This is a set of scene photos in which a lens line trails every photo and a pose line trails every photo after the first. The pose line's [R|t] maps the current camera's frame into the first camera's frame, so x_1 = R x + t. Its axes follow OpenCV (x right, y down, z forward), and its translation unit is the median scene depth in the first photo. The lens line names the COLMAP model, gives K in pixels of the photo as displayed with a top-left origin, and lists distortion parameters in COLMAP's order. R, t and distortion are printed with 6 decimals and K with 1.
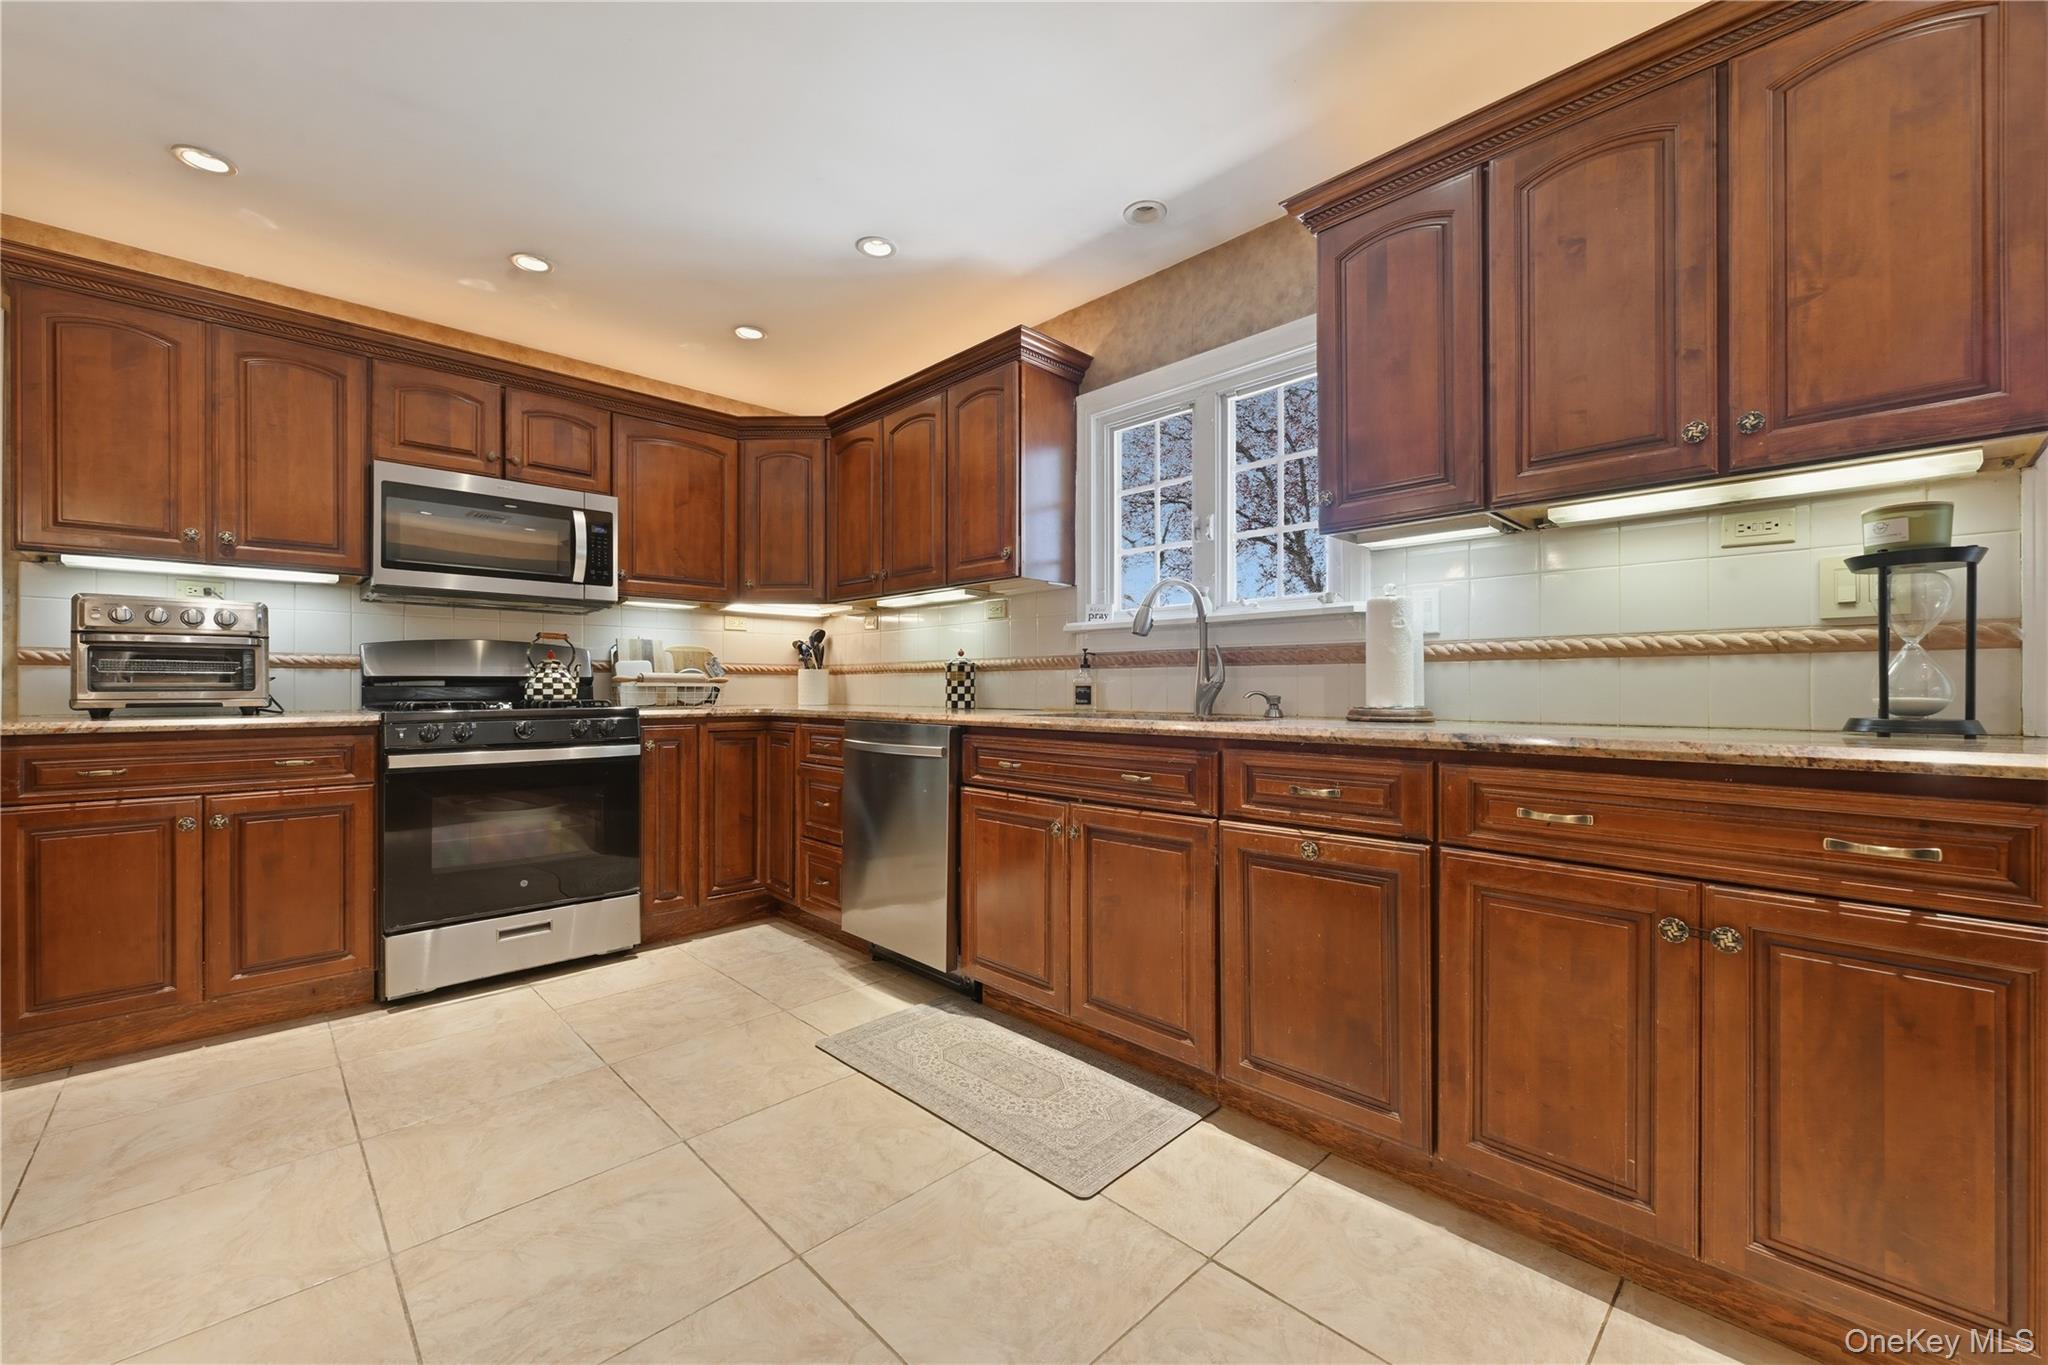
lens RADIAL K [[809.2, 0, 1025.5], [0, 809.2, 688.0], [0, 0, 1]] dist [-0.000589, 0.000035]
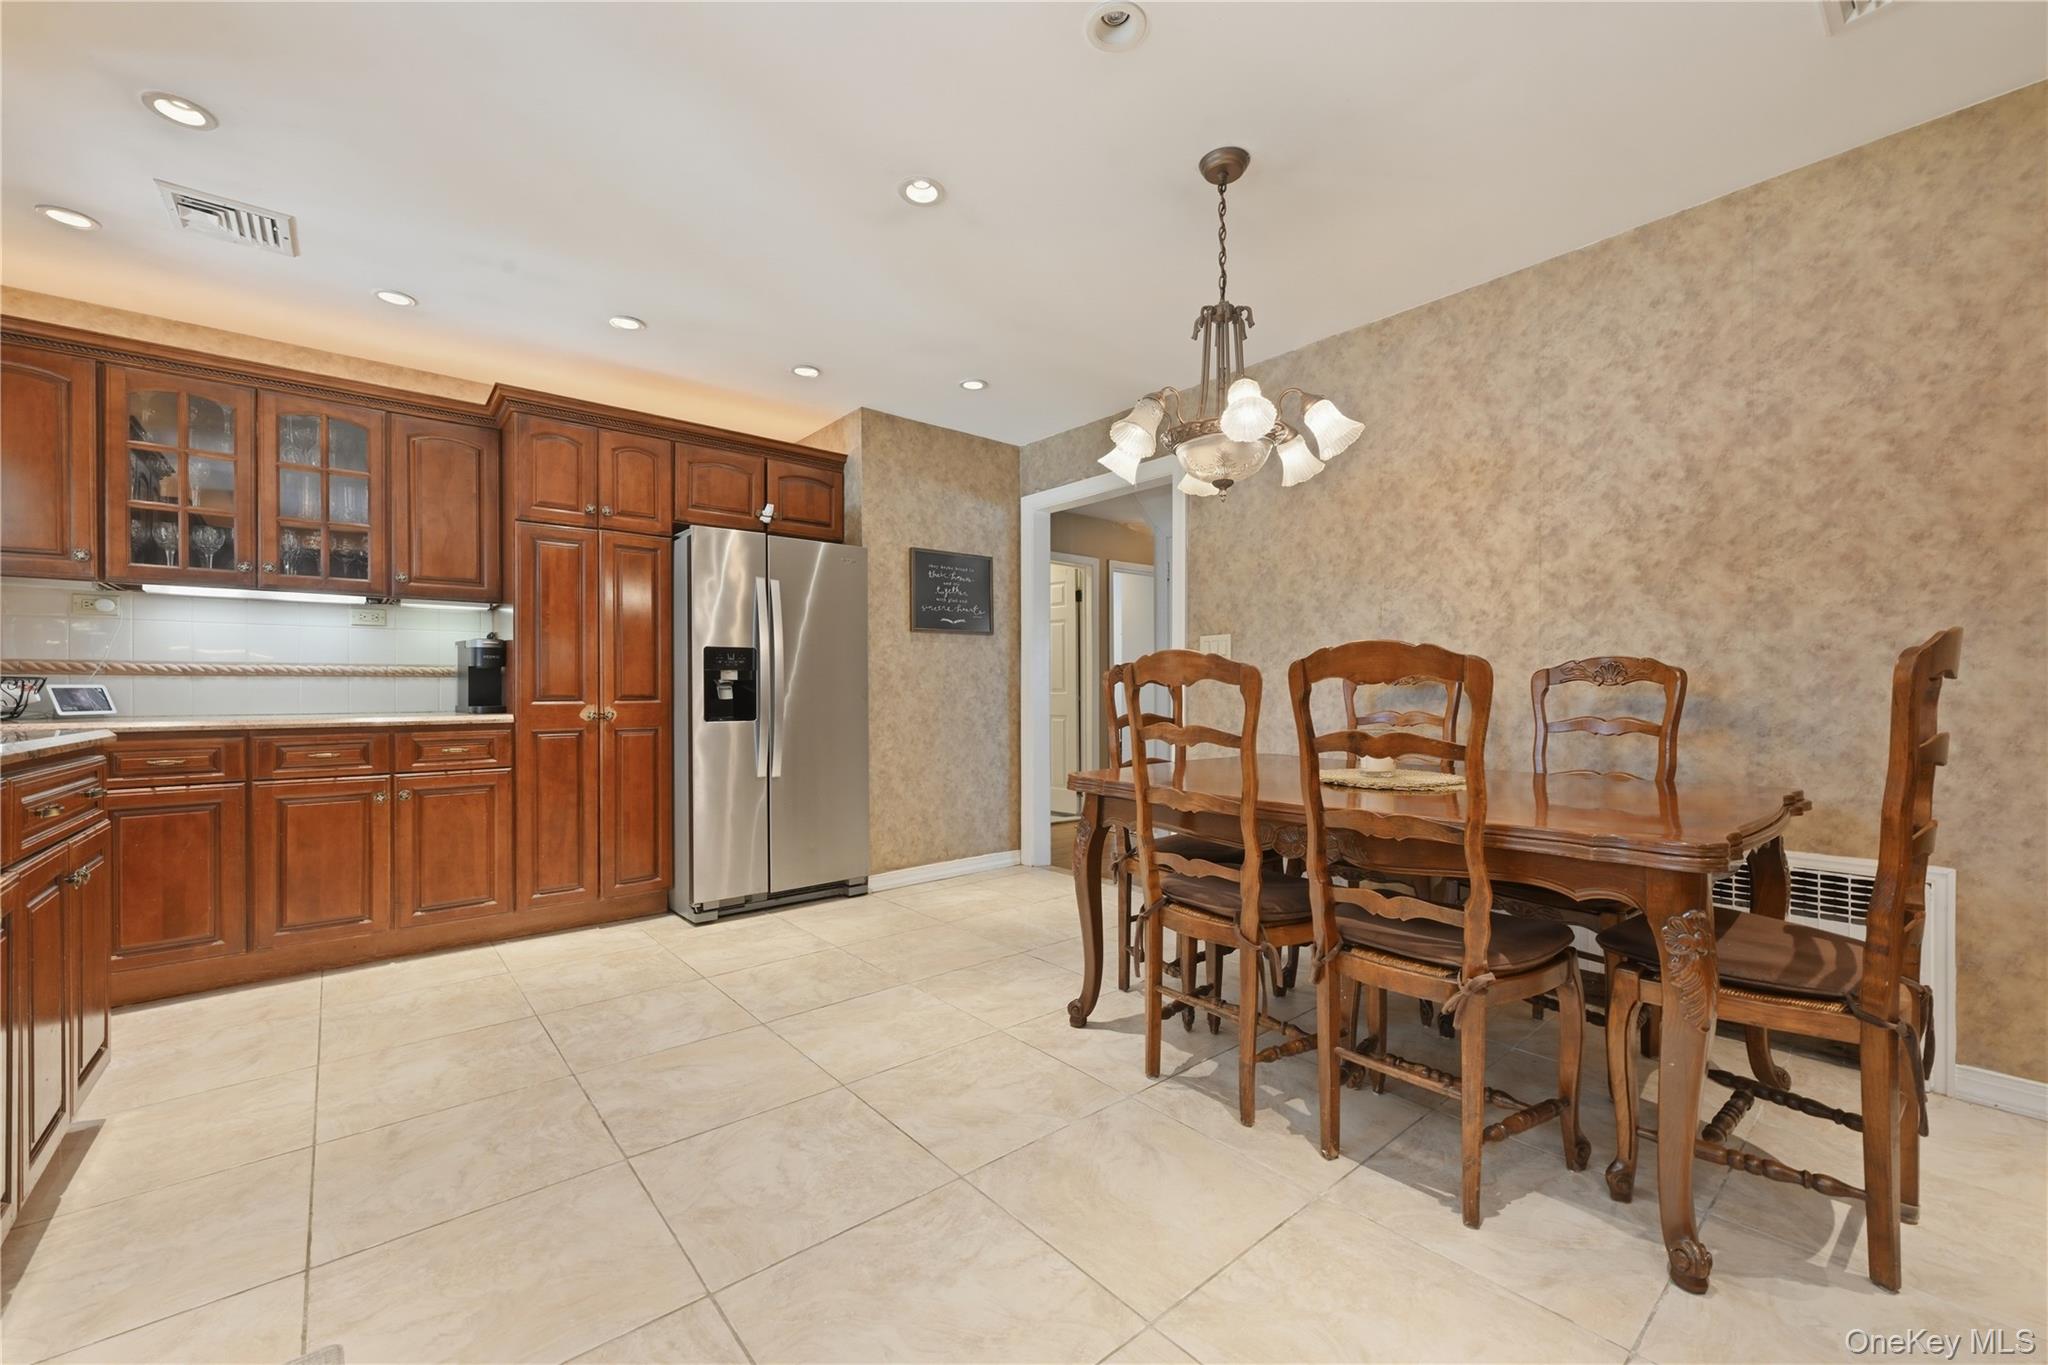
lens RADIAL K [[814.9, 0, 1025.9], [0, 814.9, 691.8], [0, 0, 1]] dist [0.001009, 0.000072]
pose [[-0.997741, 0.003516, 0.067093, -0.395067], [0.003535, 0.999994, 0.000172, 0.000965], [-0.067092, 0.000409, -0.997747, 1.060964]]
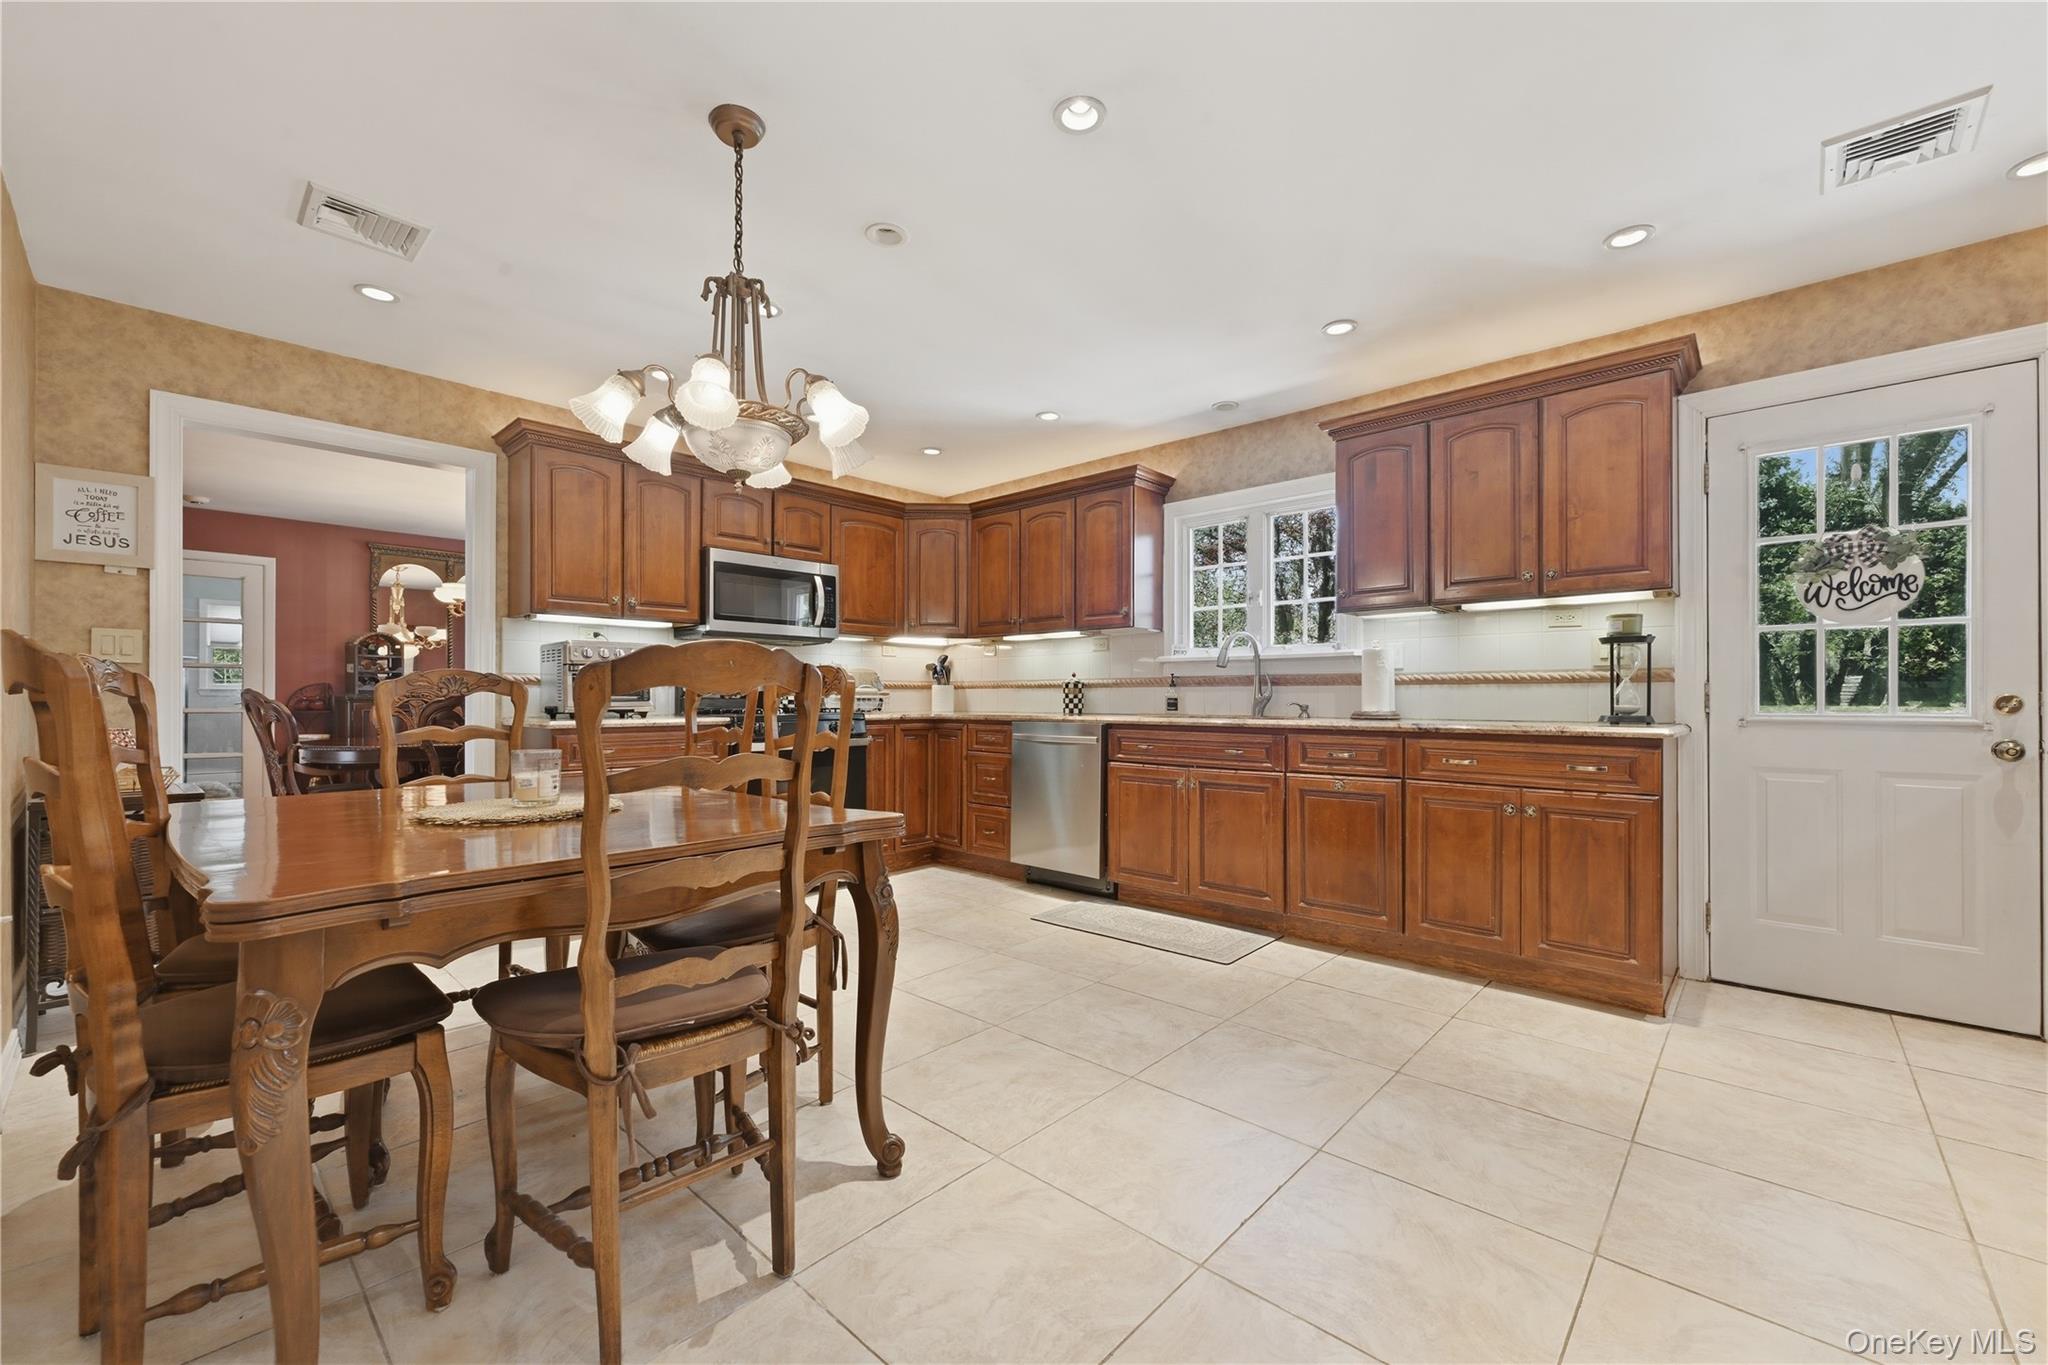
lens RADIAL K [[817.5, 0, 1024.6], [0, 817.5, 698.6], [0, 0, 1]] dist [-0.000914, -0.000109]
pose [[0.998565, 0.000401, 0.053543, -0.315330], [-0.000505, 0.999998, 0.001911, -0.005067], [-0.053542, -0.001935, 0.998564, -0.566718]]
